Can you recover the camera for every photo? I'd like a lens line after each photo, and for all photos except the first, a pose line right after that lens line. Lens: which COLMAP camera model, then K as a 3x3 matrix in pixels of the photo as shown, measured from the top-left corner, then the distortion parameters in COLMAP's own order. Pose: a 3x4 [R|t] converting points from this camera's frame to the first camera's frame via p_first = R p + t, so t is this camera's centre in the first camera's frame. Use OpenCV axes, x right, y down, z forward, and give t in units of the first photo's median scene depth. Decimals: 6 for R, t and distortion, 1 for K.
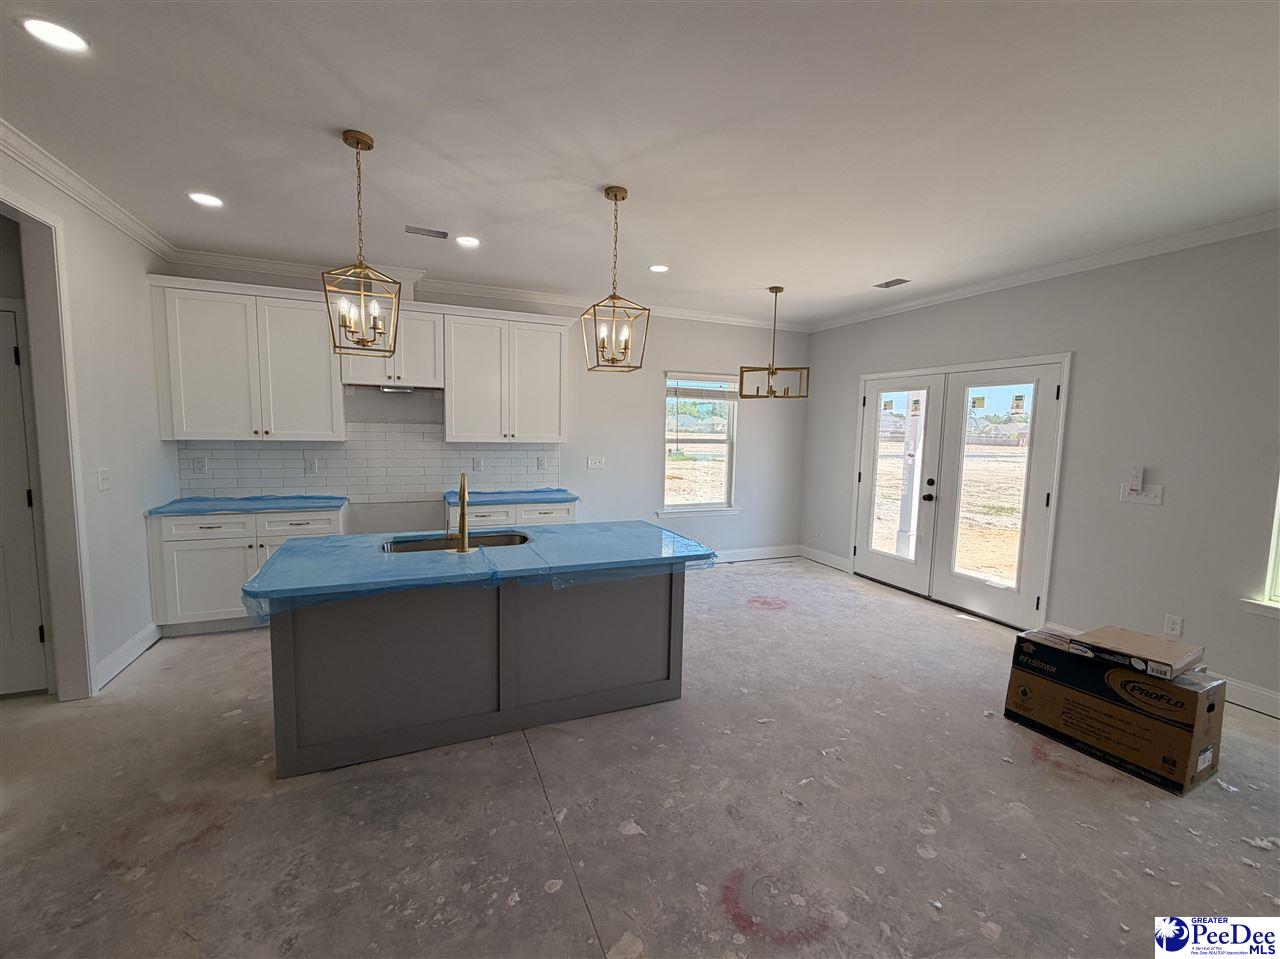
lens RADIAL K [[541.1, 0, 641.3], [0, 541.1, 477.5], [0, 0, 1]] dist [0.002497, -0.000681]
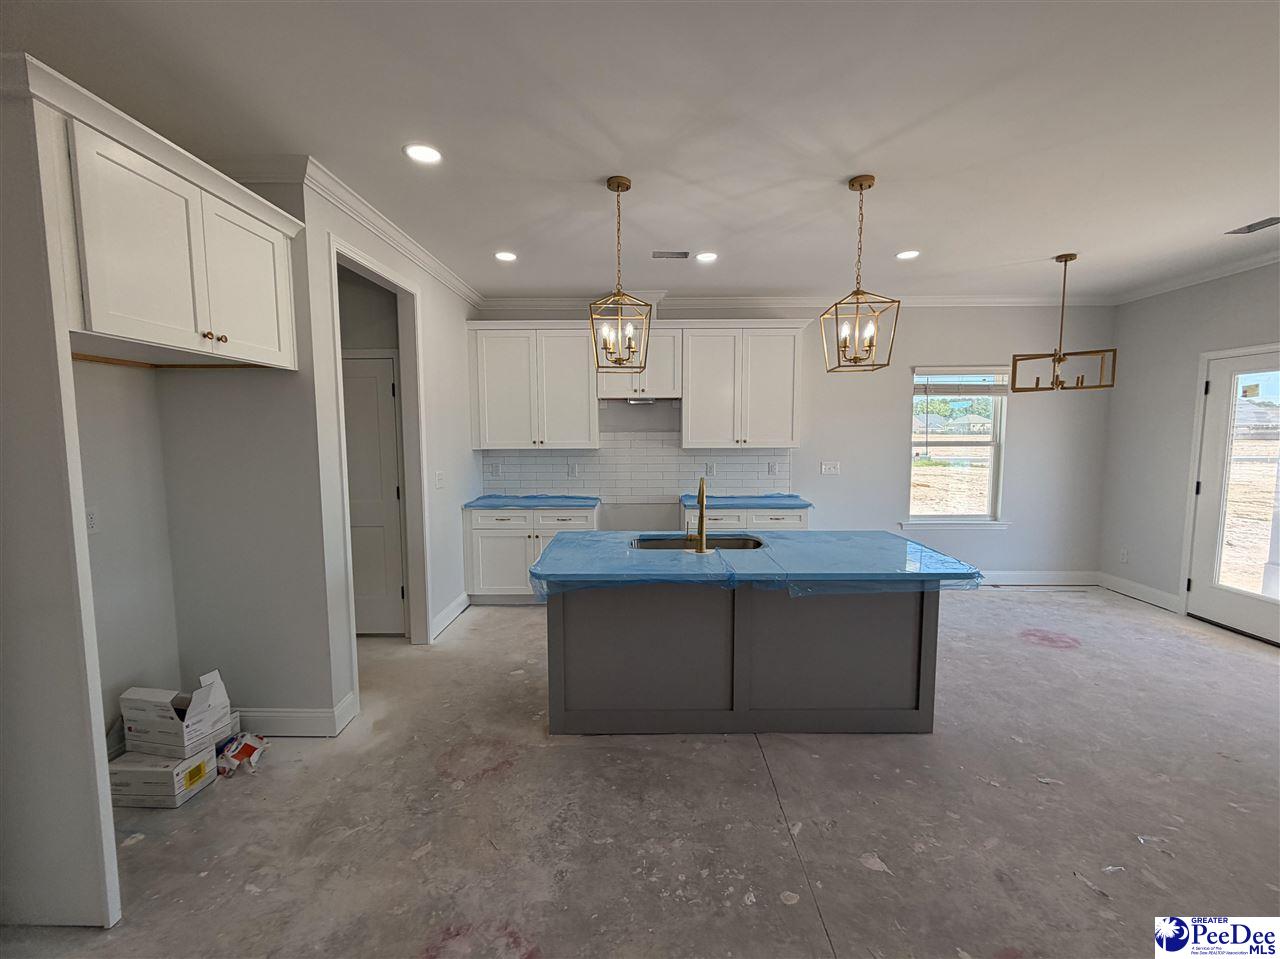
lens RADIAL K [[541.1, 0, 641.3], [0, 541.1, 477.5], [0, 0, 1]] dist [0.002497, -0.000681]
pose [[0.916546, 0.009468, -0.399818, -0.014616], [-0.013361, 0.999887, -0.006951, 0.000489], [0.399707, 0.011712, 0.916568, -0.011248]]
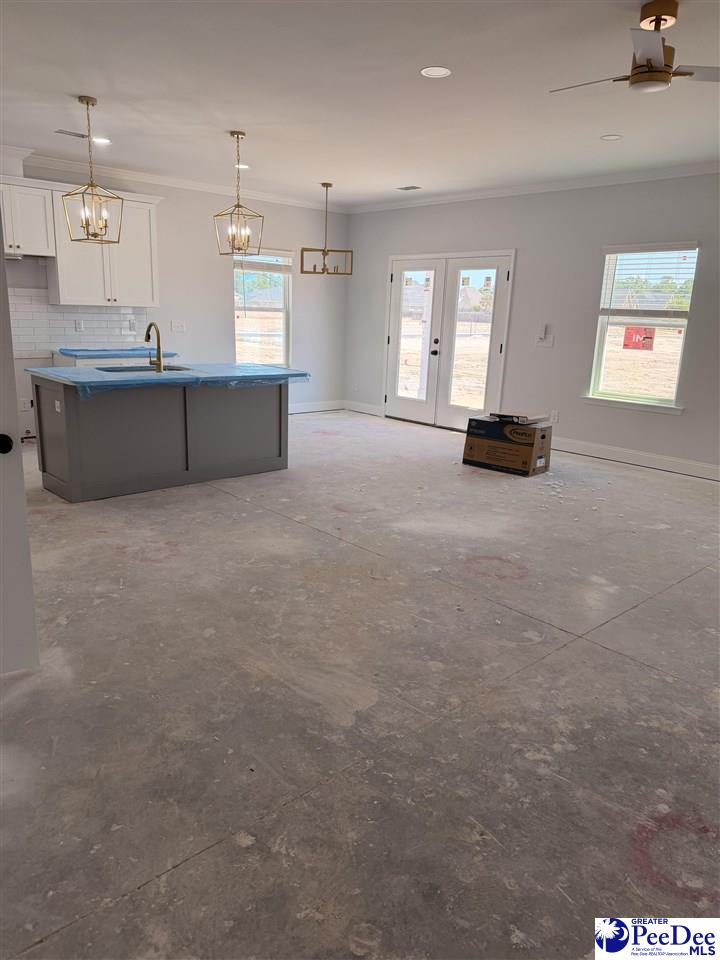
lens RADIAL K [[674.7, 0, 360.0], [0, 674.7, 480.0], [0, 0, 1]] dist [0.121275, -0.166782]
pose [[0.943030, -0.071496, 0.324936, -0.408552], [0.016546, 0.985507, 0.168823, 0.107806], [-0.332297, -0.153829, 0.930546, -1.034232]]
